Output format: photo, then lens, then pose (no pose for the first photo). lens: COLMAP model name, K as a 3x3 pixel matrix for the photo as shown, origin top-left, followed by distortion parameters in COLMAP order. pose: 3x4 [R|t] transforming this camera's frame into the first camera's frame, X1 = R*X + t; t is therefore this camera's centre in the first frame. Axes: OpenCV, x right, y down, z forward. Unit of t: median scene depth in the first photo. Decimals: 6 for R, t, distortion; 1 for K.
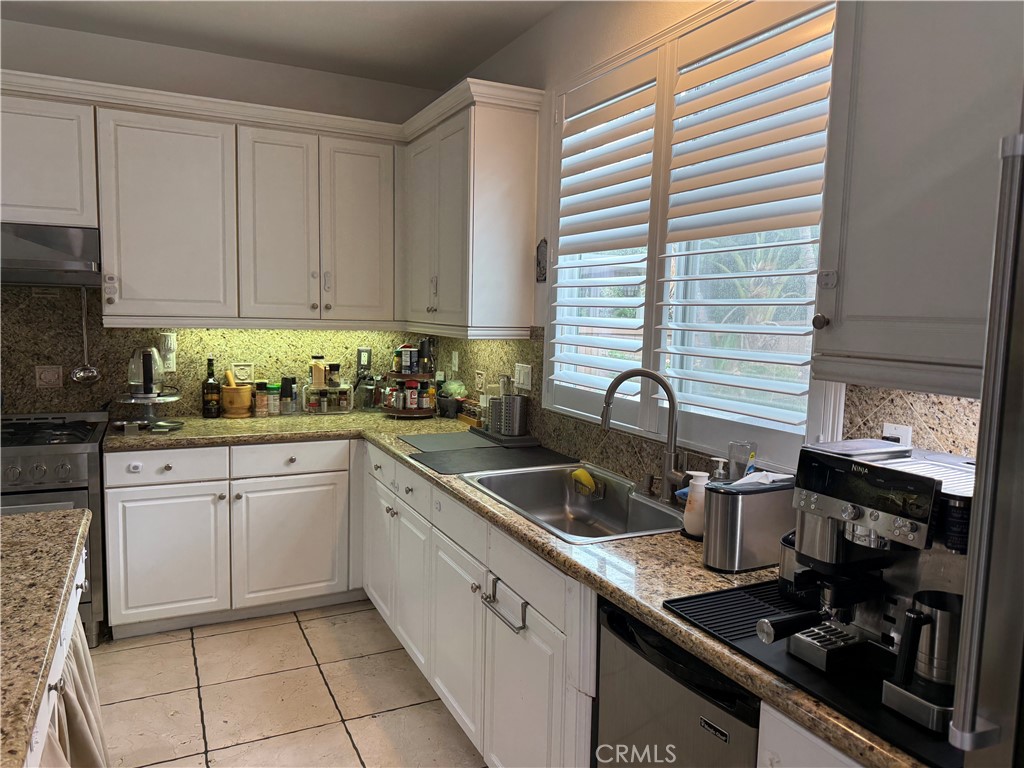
lens RADIAL K [[719.1, 0, 512.0], [0, 719.1, 384.0], [0, 0, 1]] dist [0.092575, -0.133302]
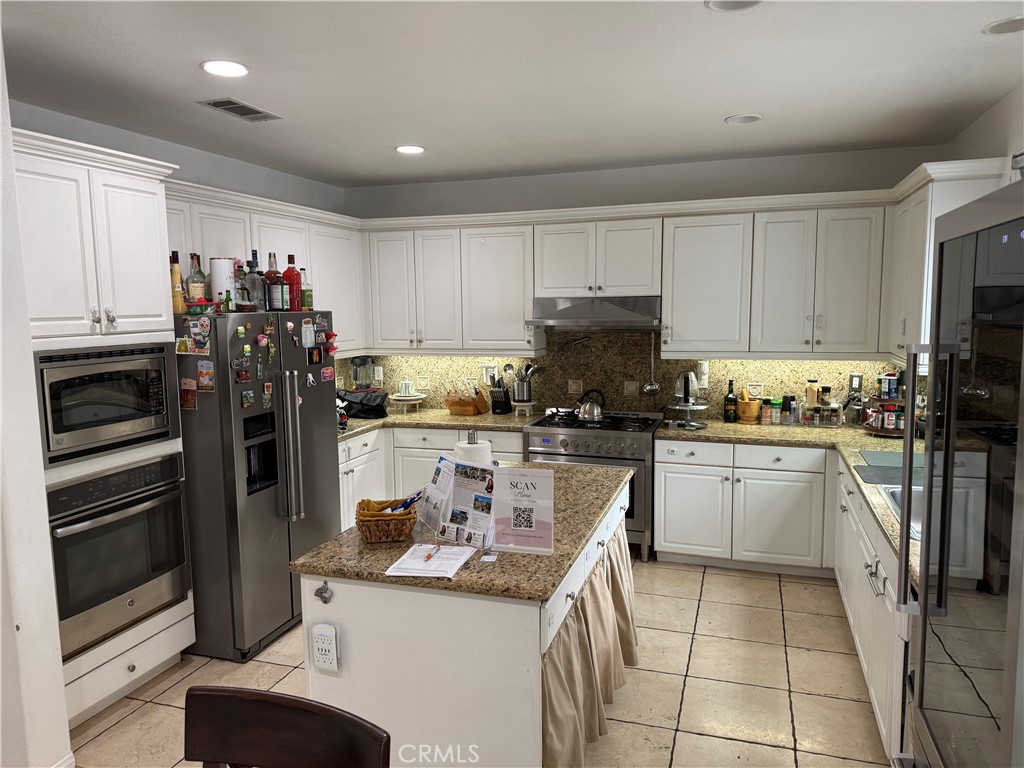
lens RADIAL K [[719.1, 0, 512.0], [0, 719.1, 384.0], [0, 0, 1]] dist [0.092575, -0.133302]
pose [[0.711821, 0.043368, -0.701020, 0.259632], [-0.043177, 0.998906, 0.017955, -0.033860], [0.701032, 0.017487, 0.712915, -0.279370]]
